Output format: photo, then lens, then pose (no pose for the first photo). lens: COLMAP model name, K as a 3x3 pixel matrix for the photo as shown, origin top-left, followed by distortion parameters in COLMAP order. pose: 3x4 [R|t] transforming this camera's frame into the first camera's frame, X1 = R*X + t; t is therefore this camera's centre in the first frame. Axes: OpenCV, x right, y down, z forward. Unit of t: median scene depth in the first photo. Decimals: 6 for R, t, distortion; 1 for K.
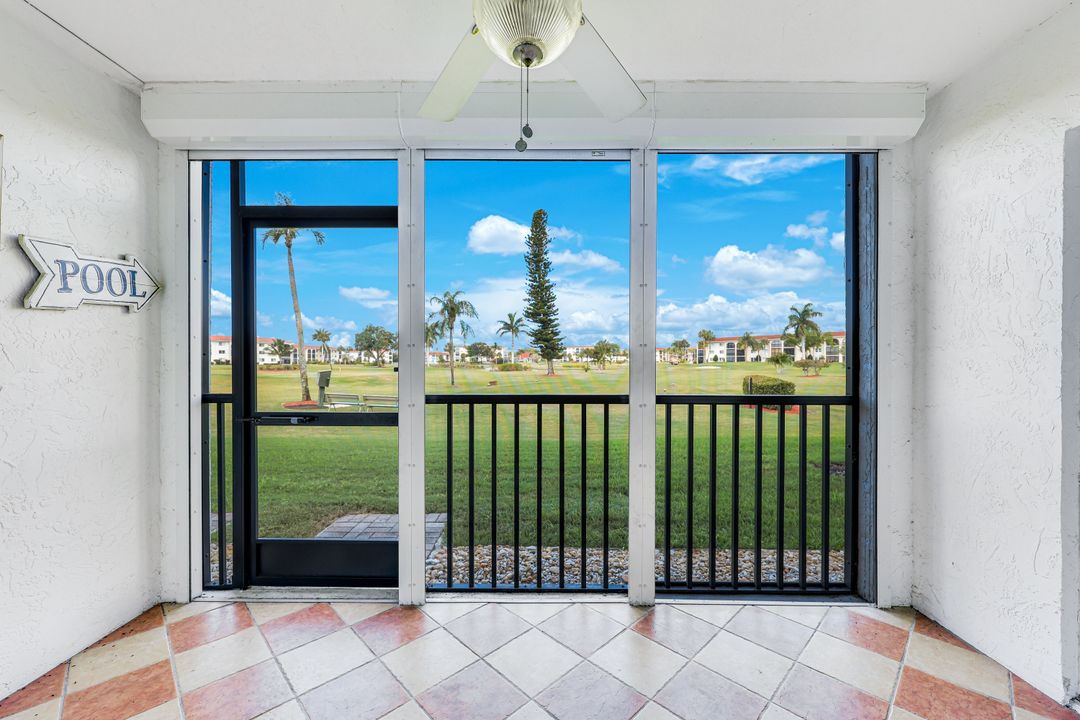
lens RADIAL K [[434.0, 0, 538.5], [0, 434.0, 359.7], [0, 0, 1]] dist [-0.000836, -0.000779]
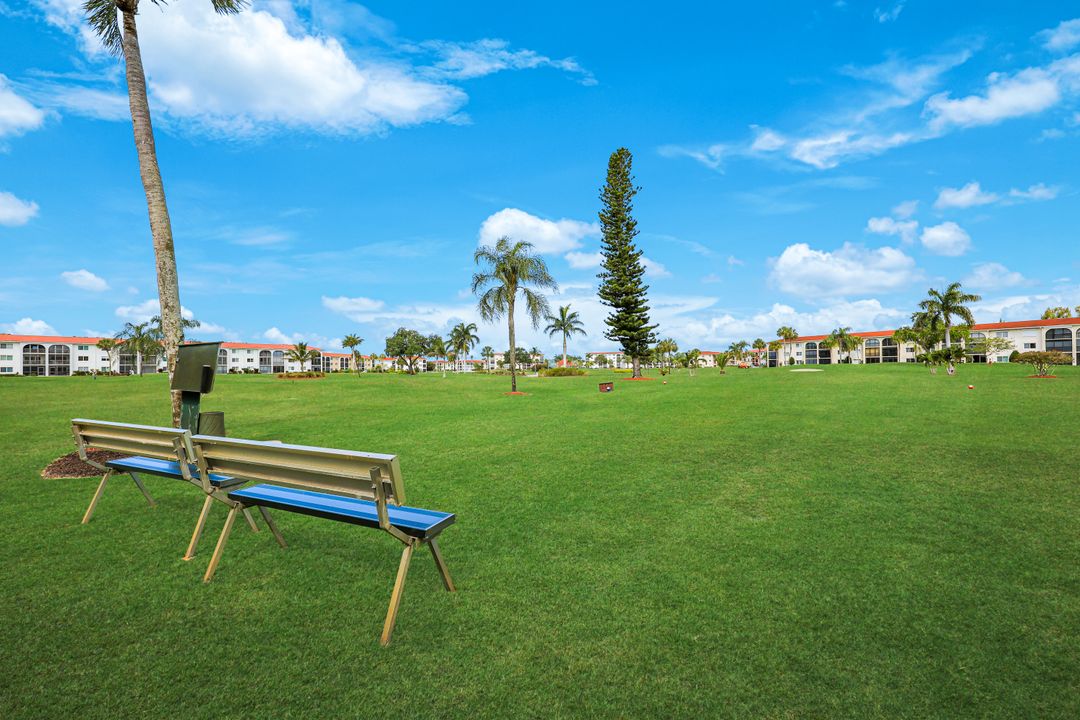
lens RADIAL K [[451.8, 0, 543.7], [0, 451.8, 366.2], [0, 0, 1]] dist [0.001436, 0.000398]
pose [[0.997386, -0.009836, -0.071585, -0.057492], [0.009673, 0.999950, -0.002629, 0.012664], [0.071607, 0.001930, 0.997431, 0.187417]]
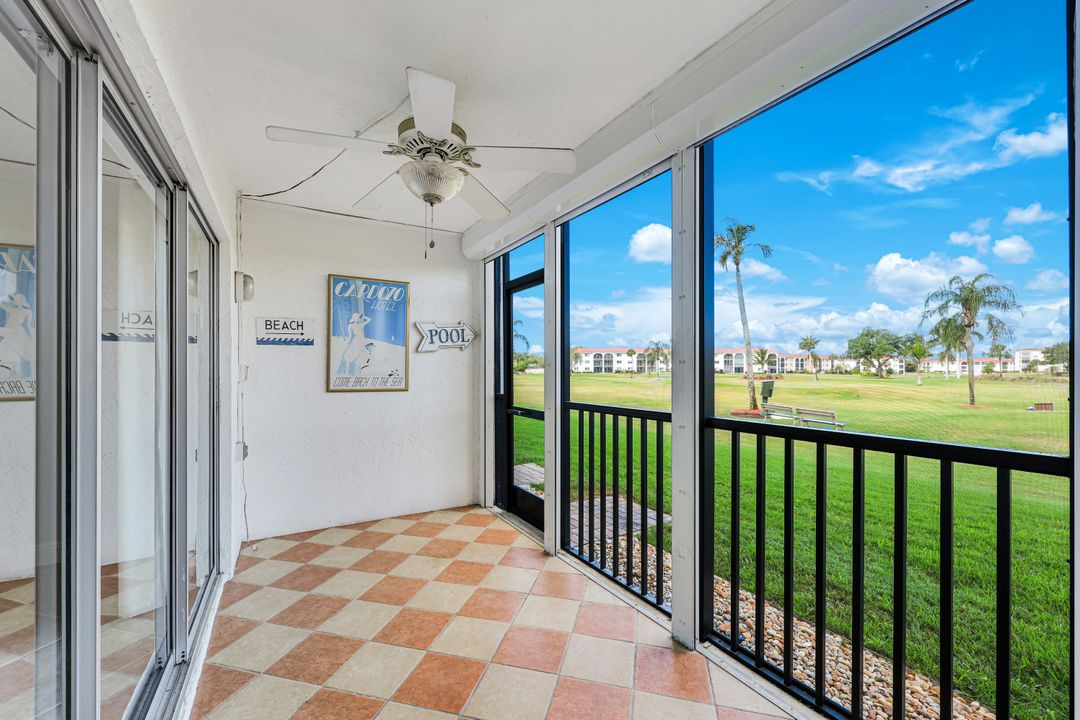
lens RADIAL K [[434.0, 0, 535.2], [0, 434.0, 370.3], [0, 0, 1]] dist [-0.000836, -0.000779]
pose [[0.512130, 0.001435, -0.858907, 0.025469], [0.001218, 0.999996, 0.002397, -0.000590], [0.858907, -0.002274, 0.512127, 0.007468]]
